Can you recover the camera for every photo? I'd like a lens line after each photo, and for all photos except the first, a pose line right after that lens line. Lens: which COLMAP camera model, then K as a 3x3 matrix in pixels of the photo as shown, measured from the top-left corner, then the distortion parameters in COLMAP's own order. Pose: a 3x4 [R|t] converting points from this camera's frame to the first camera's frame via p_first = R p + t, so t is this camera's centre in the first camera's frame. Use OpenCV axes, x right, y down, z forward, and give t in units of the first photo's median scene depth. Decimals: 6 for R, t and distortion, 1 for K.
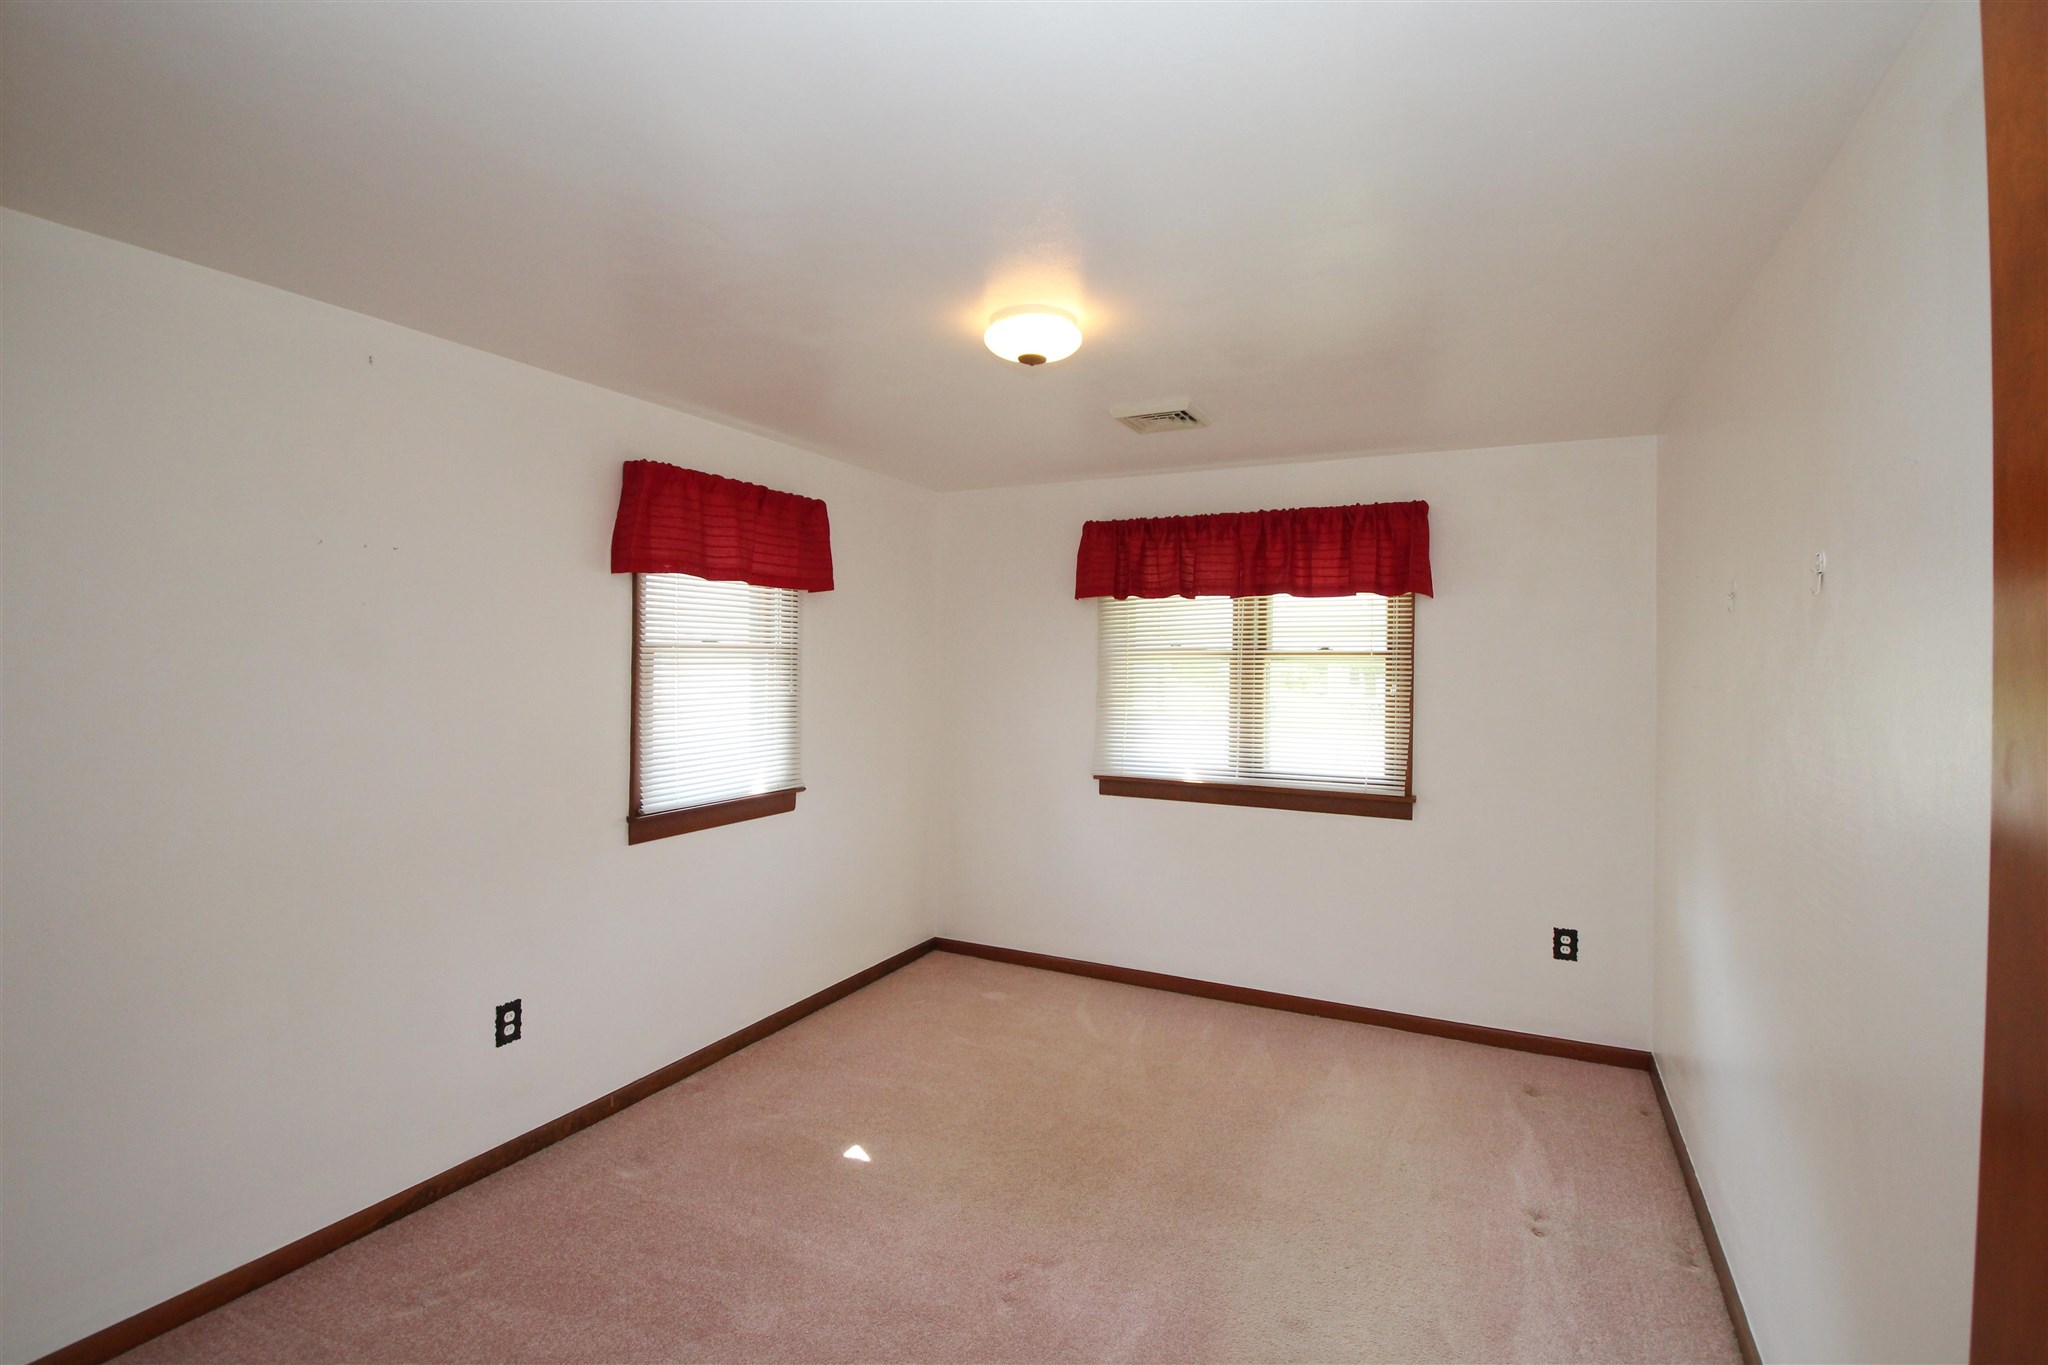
lens RADIAL K [[952.9, 0, 1022.3], [0, 952.9, 654.9], [0, 0, 1]] dist [0.015653, -0.025396]
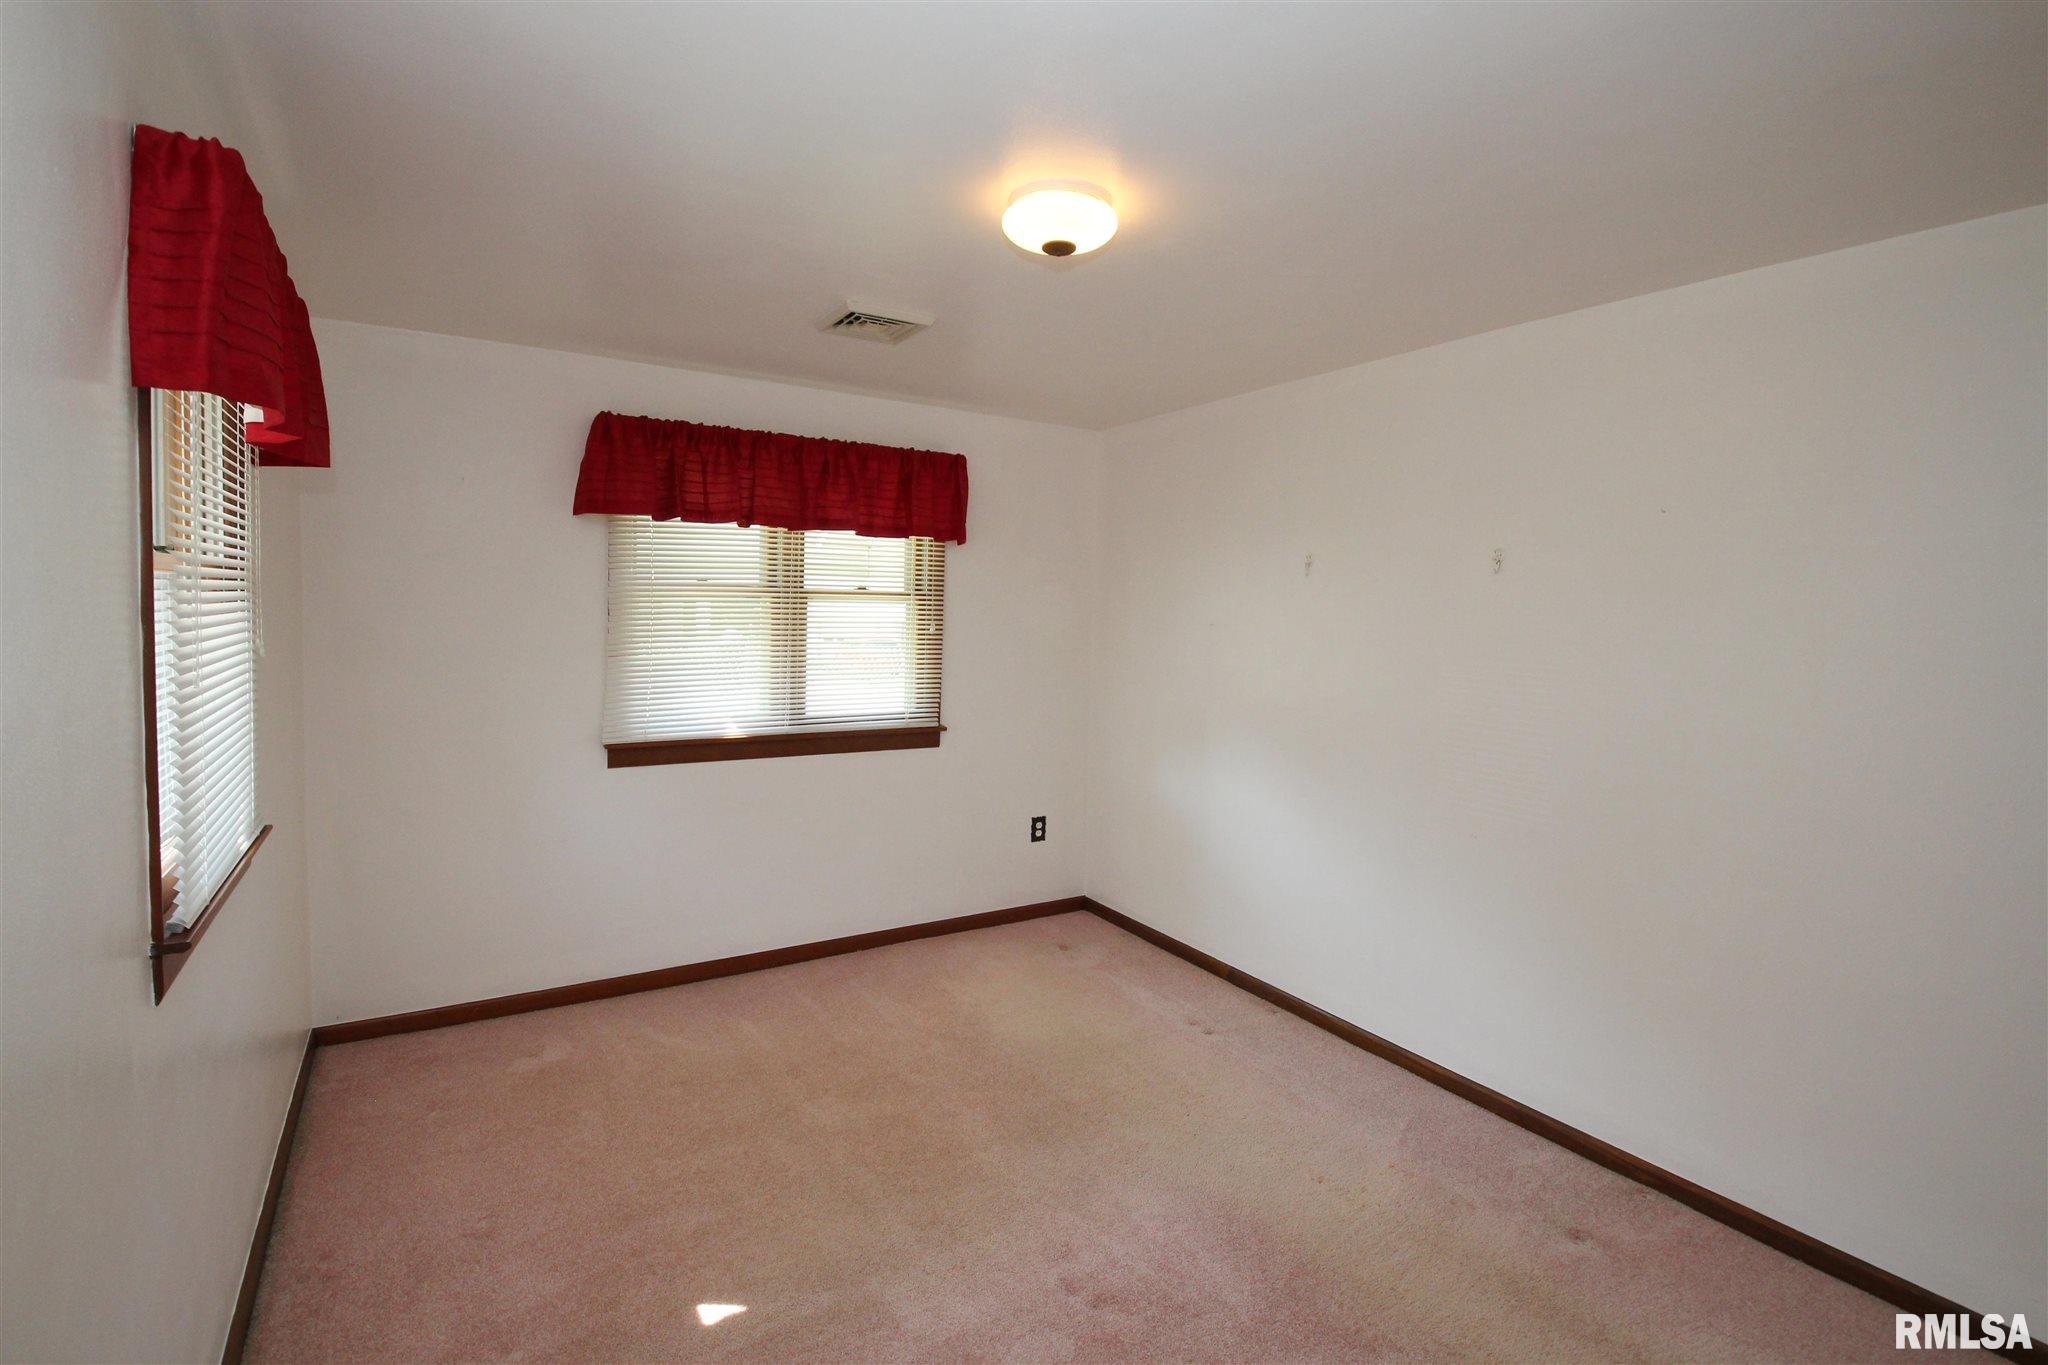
lens RADIAL K [[952.9, 0, 1022.3], [0, 952.9, 654.9], [0, 0, 1]] dist [0.015653, -0.025396]
pose [[0.511701, -0.046345, 0.857913, -0.452518], [-0.030412, 0.996941, 0.071994, -0.013957], [-0.858625, -0.062931, 0.508726, 0.348435]]
